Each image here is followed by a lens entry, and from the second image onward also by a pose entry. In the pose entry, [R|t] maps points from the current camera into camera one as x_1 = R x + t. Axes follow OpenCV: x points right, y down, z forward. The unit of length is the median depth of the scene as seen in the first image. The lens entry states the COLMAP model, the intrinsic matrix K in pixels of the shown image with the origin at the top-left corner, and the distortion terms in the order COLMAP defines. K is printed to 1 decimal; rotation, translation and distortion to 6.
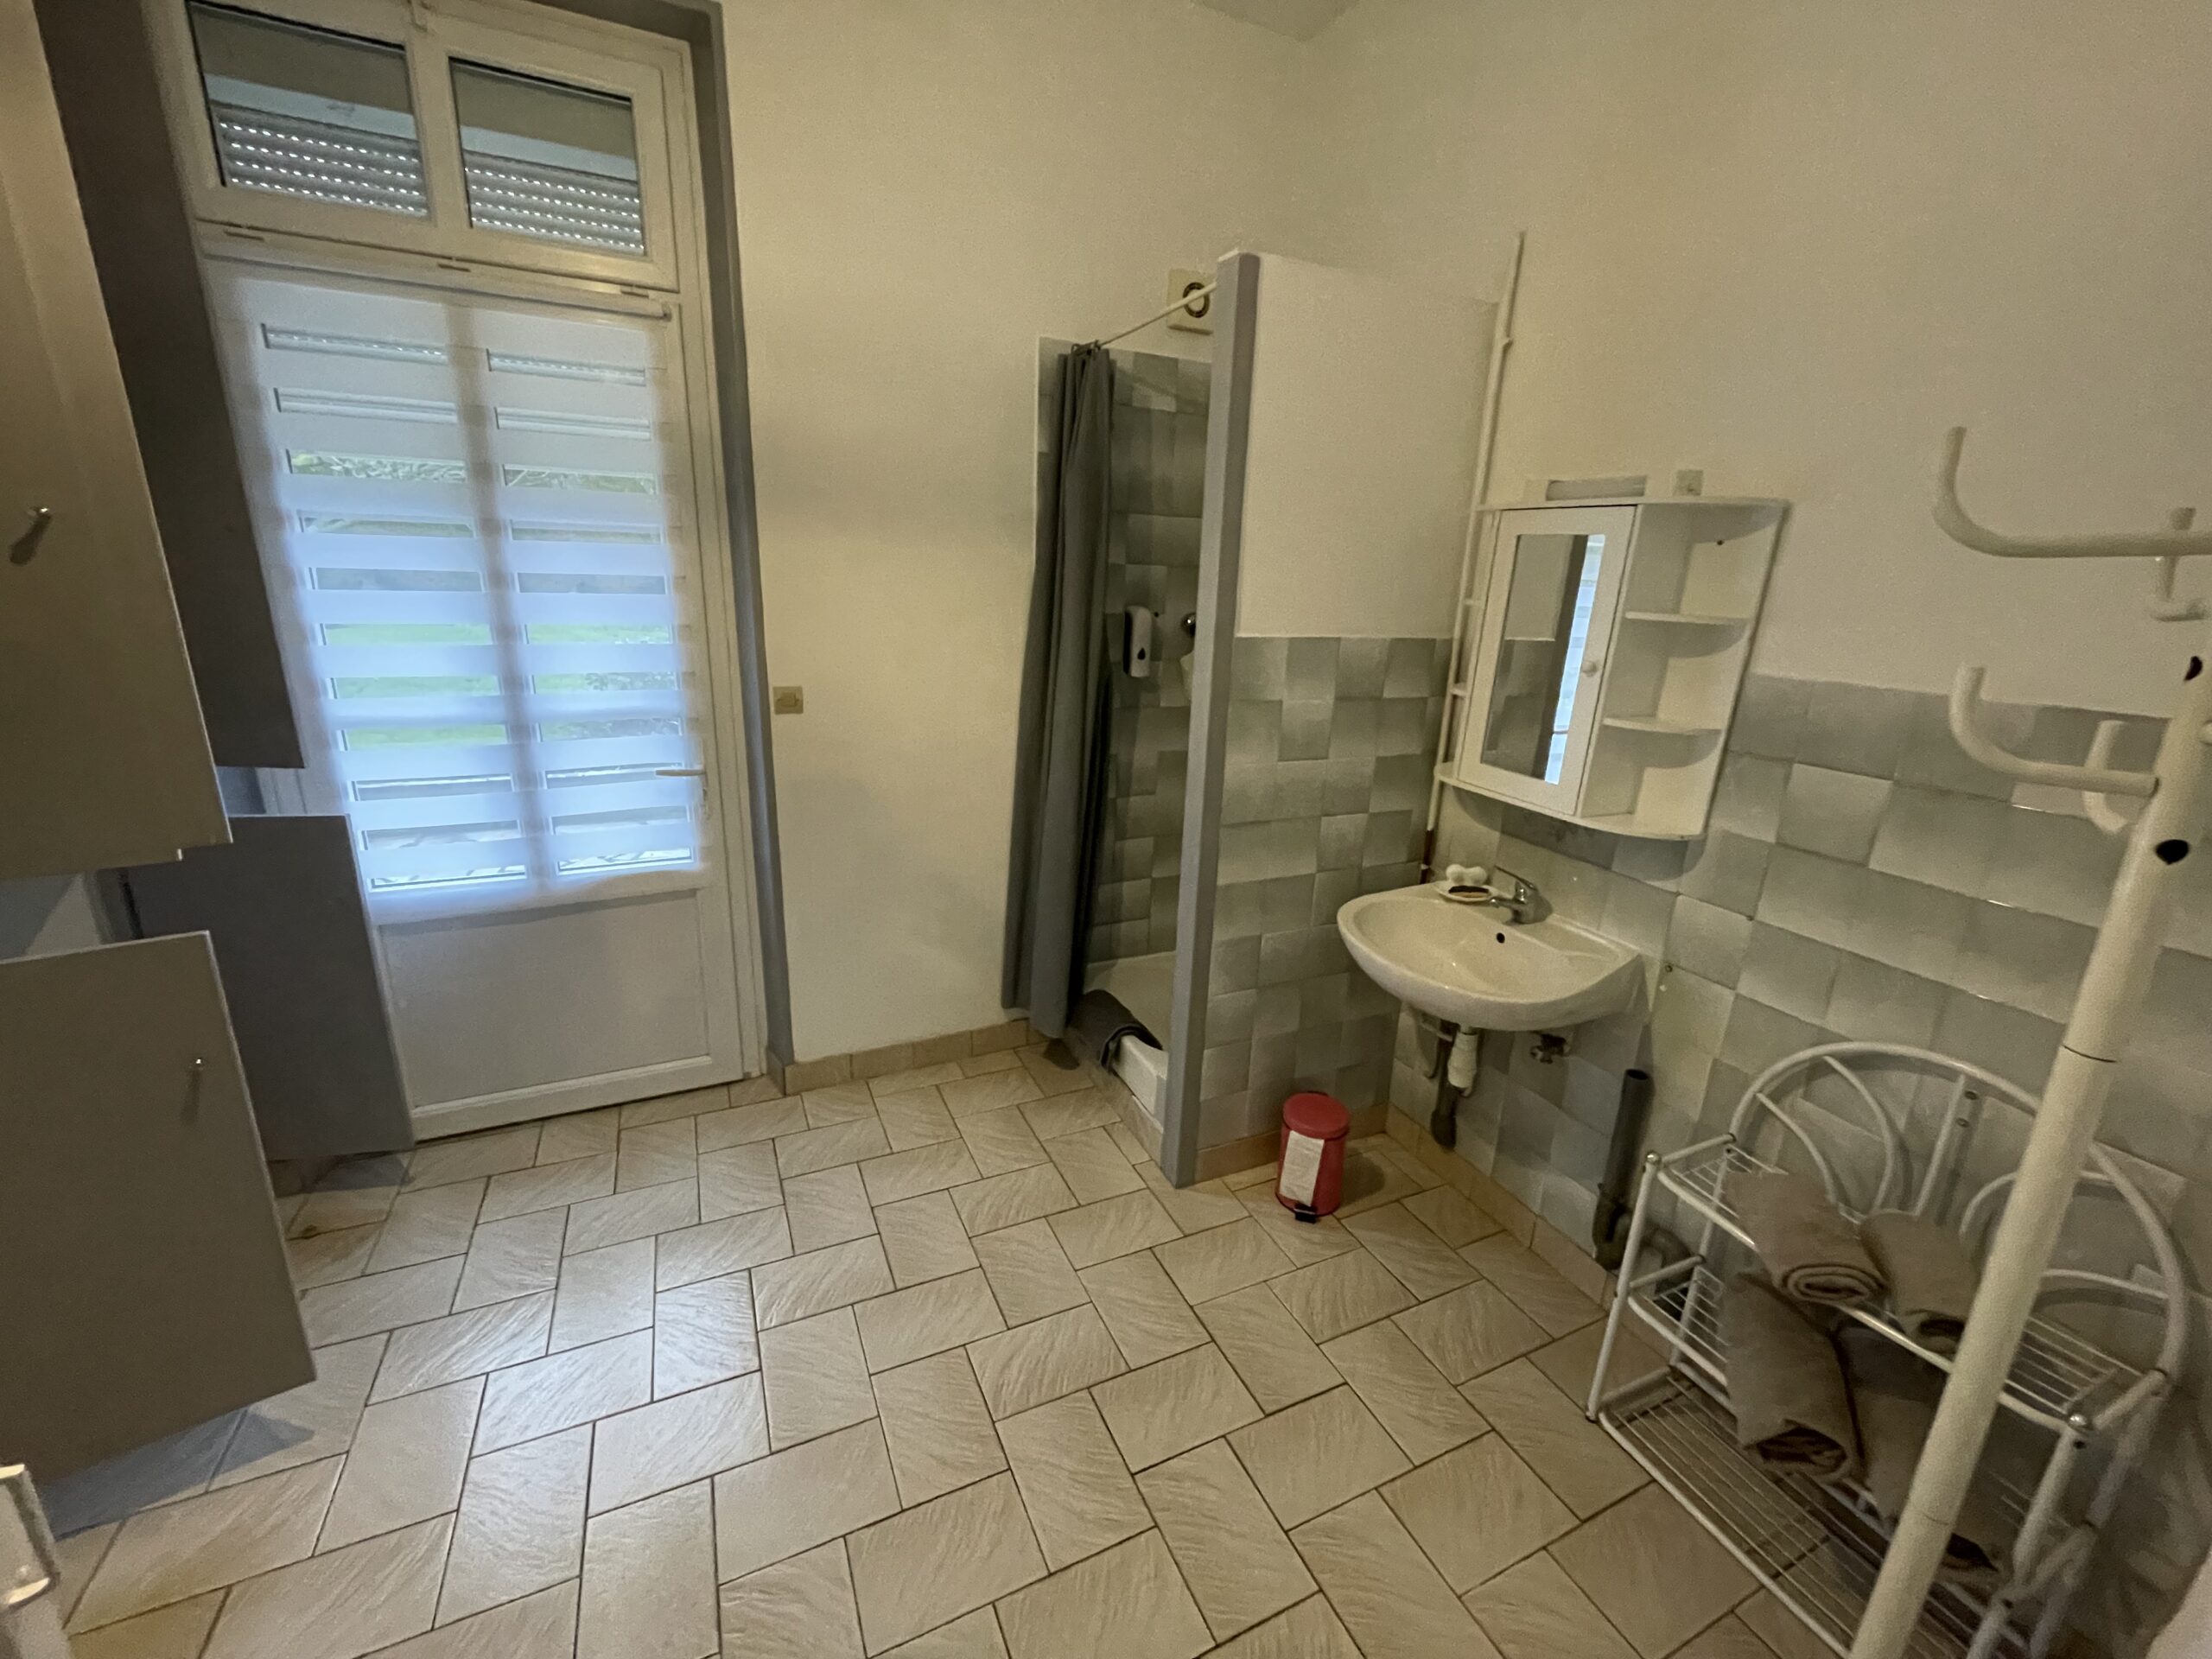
lens RADIAL K [[894.9, 0, 1104.8], [0, 894.9, 825.2], [0, 0, 1]] dist [-0.002259, -0.000772]
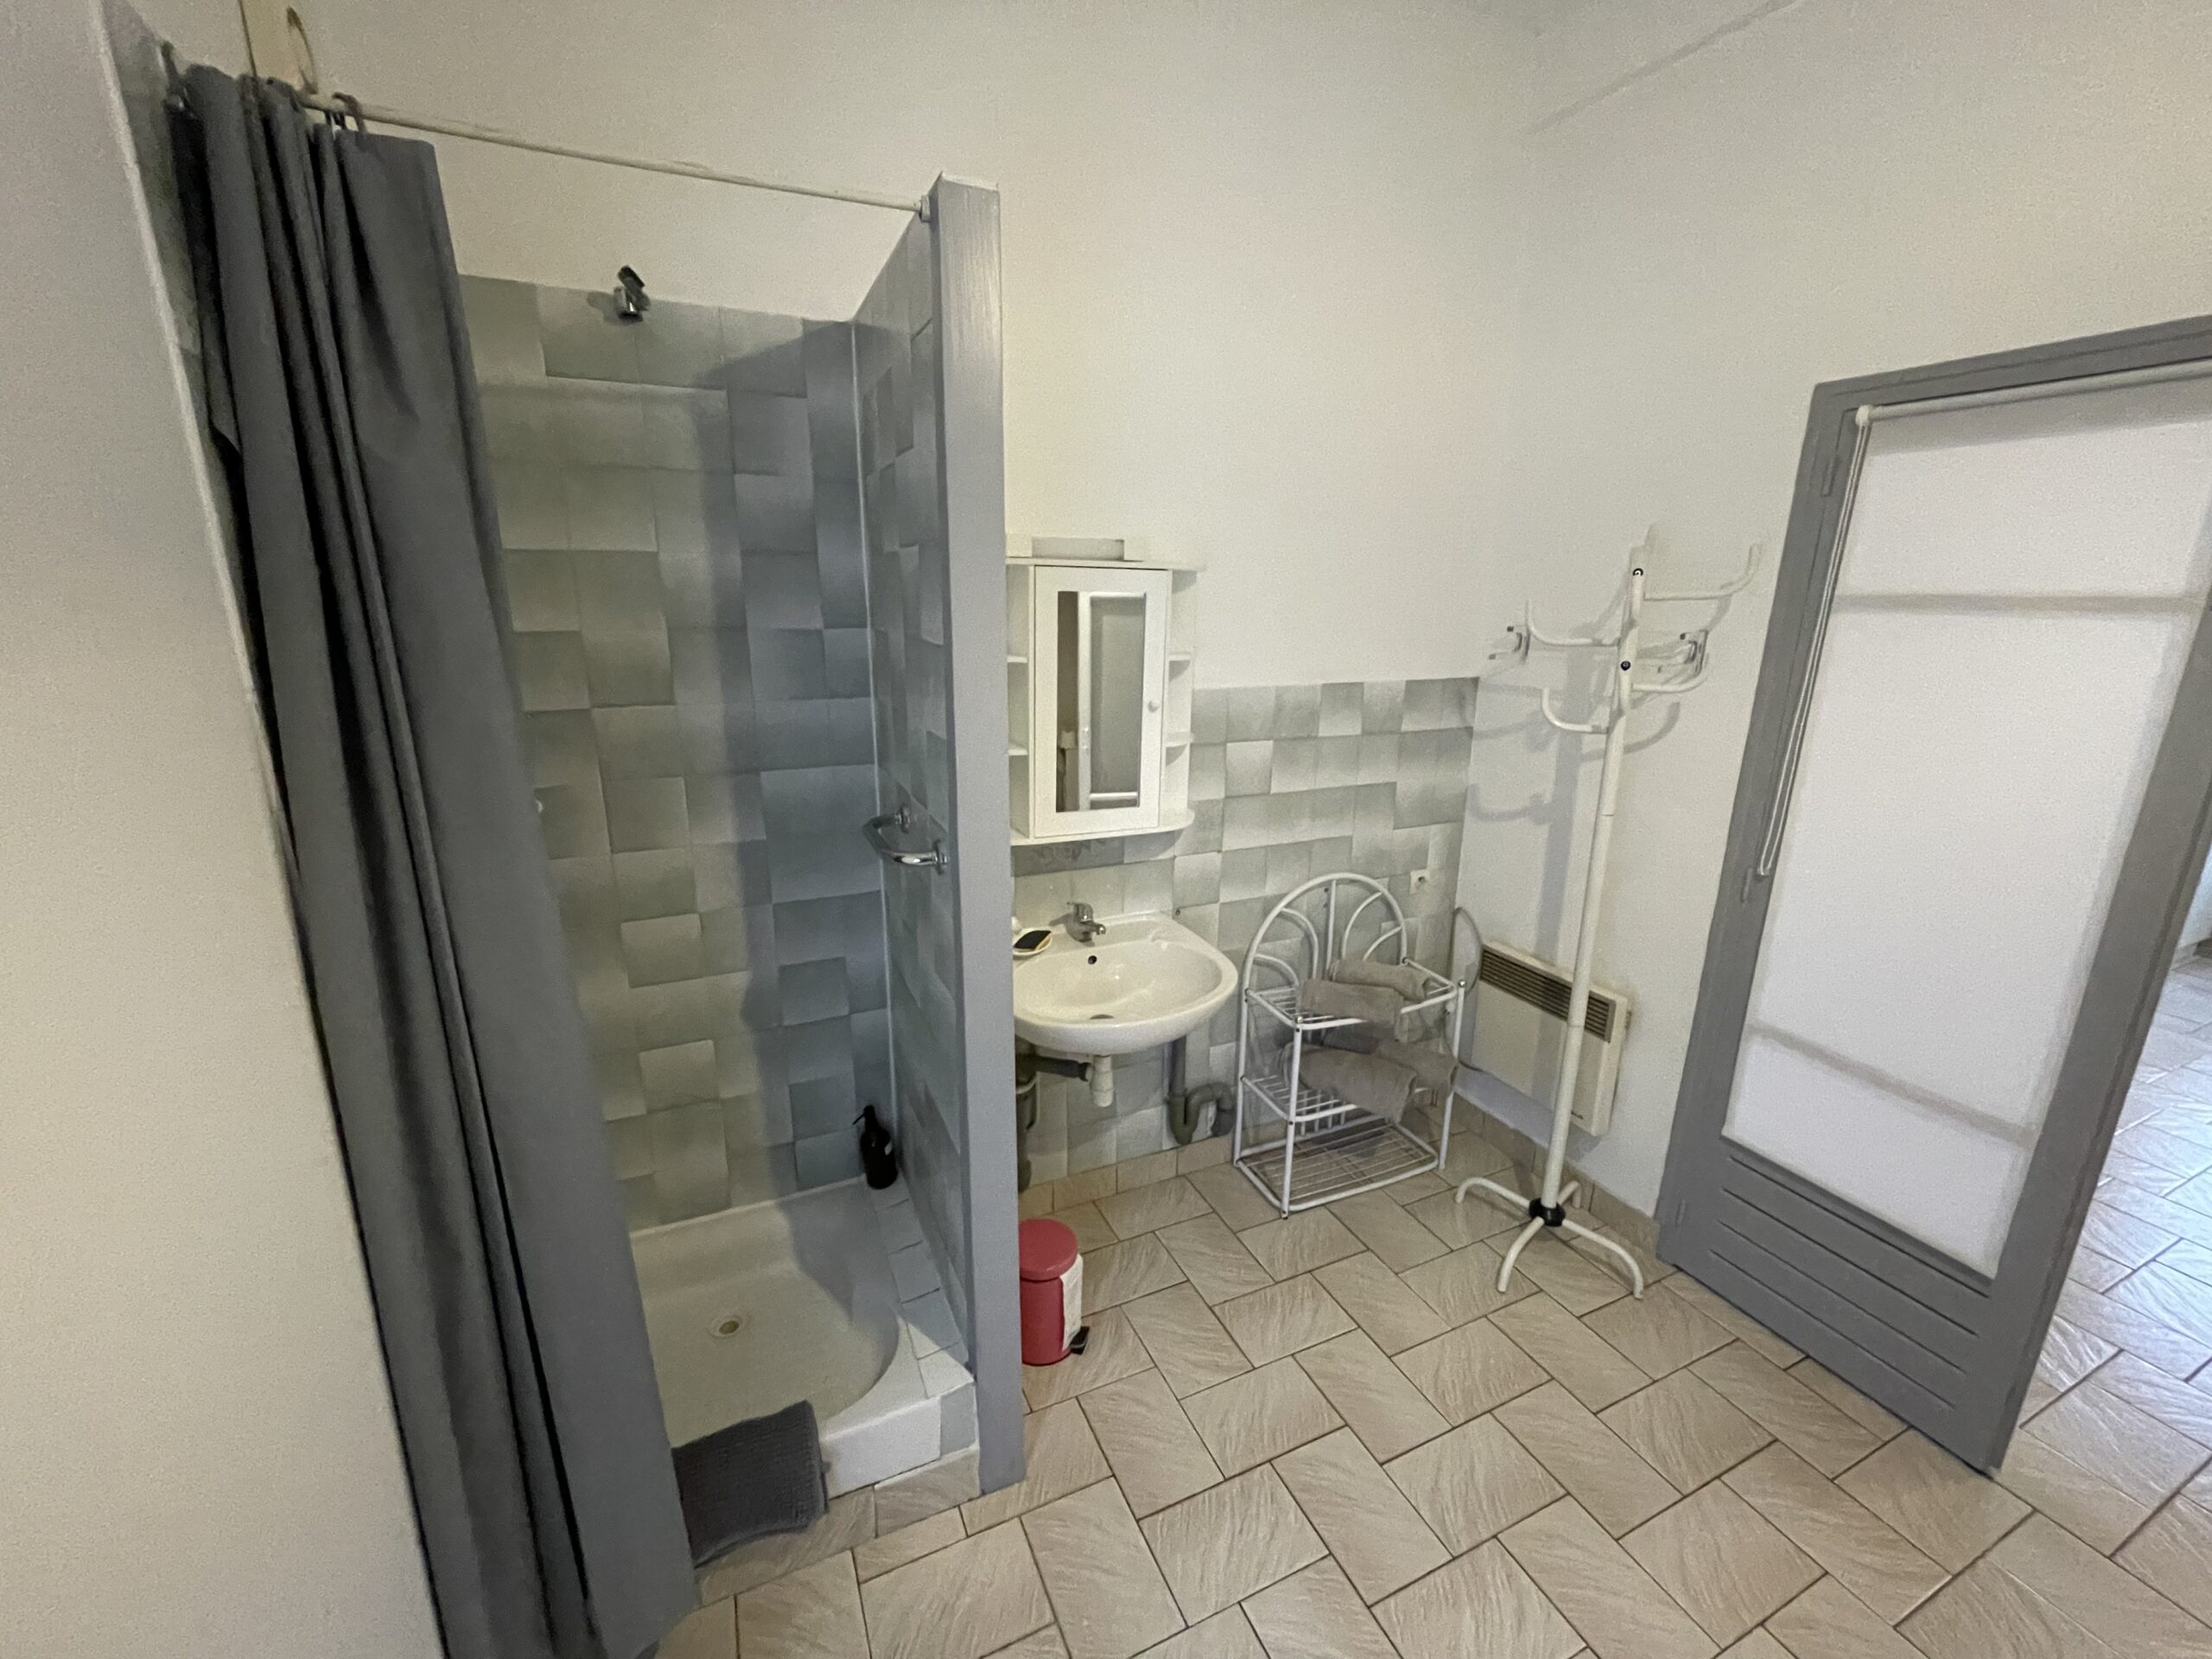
lens RADIAL K [[894.9, 0, 1104.8], [0, 894.9, 825.2], [0, 0, 1]] dist [-0.002259, -0.000772]
pose [[0.007435, -0.280076, 0.959949, -0.665565], [0.270359, 0.924787, 0.267723, -0.375270], [-0.962731, 0.257540, 0.082597, 1.037278]]
